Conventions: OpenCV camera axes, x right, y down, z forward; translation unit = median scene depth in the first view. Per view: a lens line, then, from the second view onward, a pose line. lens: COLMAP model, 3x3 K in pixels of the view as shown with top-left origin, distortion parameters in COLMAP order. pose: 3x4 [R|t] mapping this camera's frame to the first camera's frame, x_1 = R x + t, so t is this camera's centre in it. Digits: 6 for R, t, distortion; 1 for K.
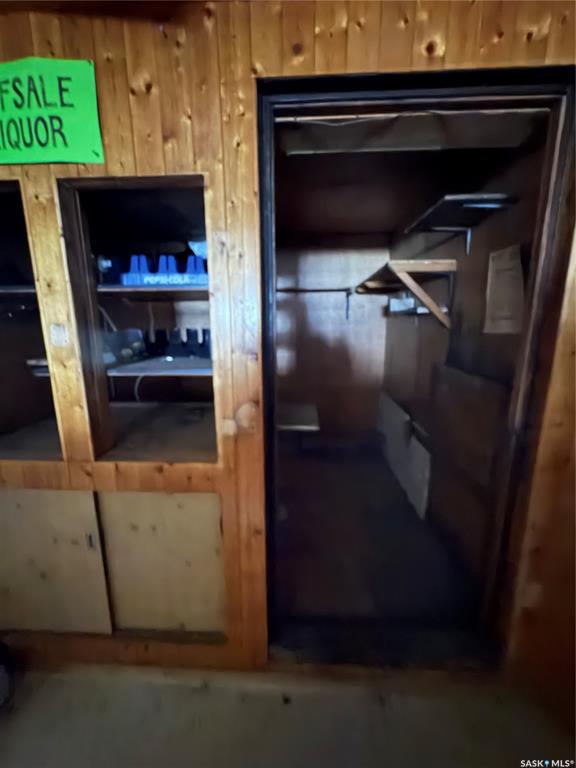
lens RADIAL K [[308.8, 0, 288.0], [0, 308.8, 384.0], [0, 0, 1]] dist [-0.001407, -0.000004]
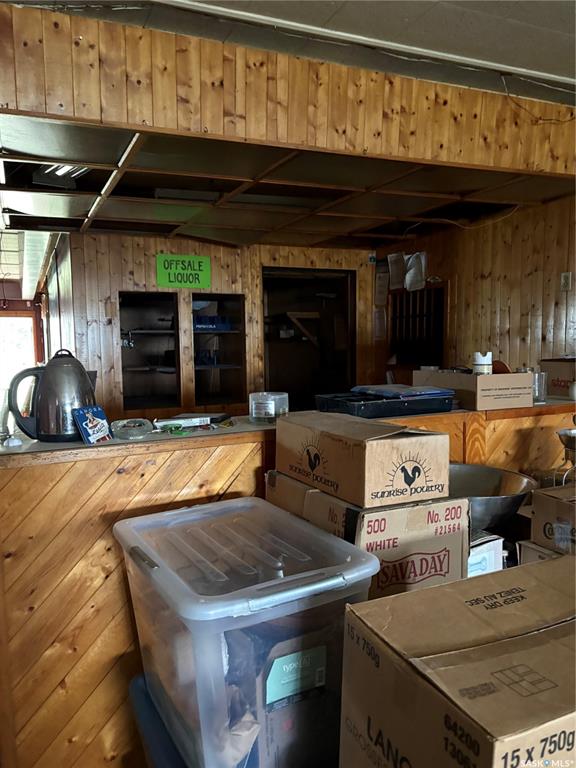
lens RADIAL K [[588.5, 0, 288.0], [0, 588.5, 384.0], [0, 0, 1]] dist [0.111158, 0.000543]
pose [[0.889398, -0.040577, 0.455328, -2.460037], [0.102074, 0.988532, -0.111289, 0.790195], [-0.445591, 0.145457, 0.883341, -3.901577]]
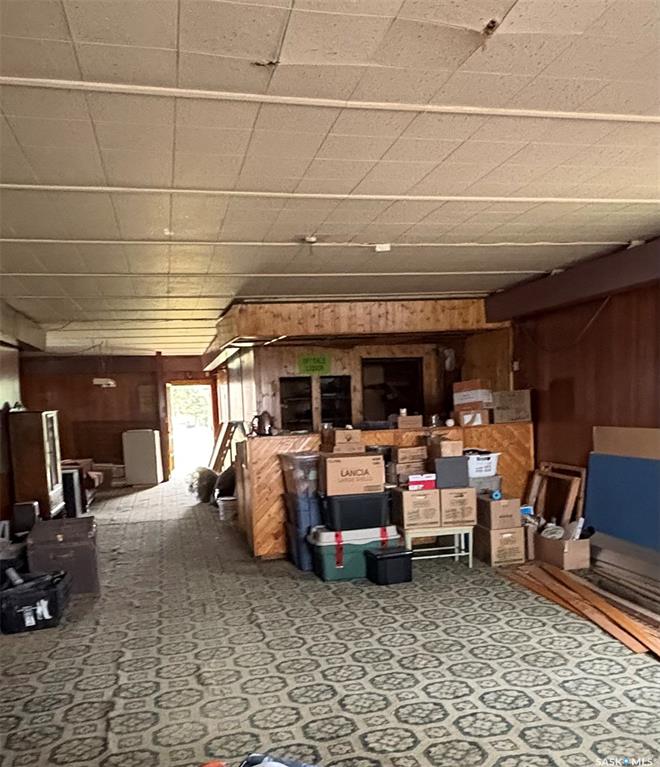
lens RADIAL K [[701.3, 0, 330.0], [0, 701.3, 383.5], [0, 0, 1]] dist [-0.000075, -0.000062]
pose [[0.961751, -0.021726, 0.273062, -3.577290], [0.084270, 0.971972, -0.219473, 1.807359], [-0.260640, 0.234090, 0.936626, -9.100186]]
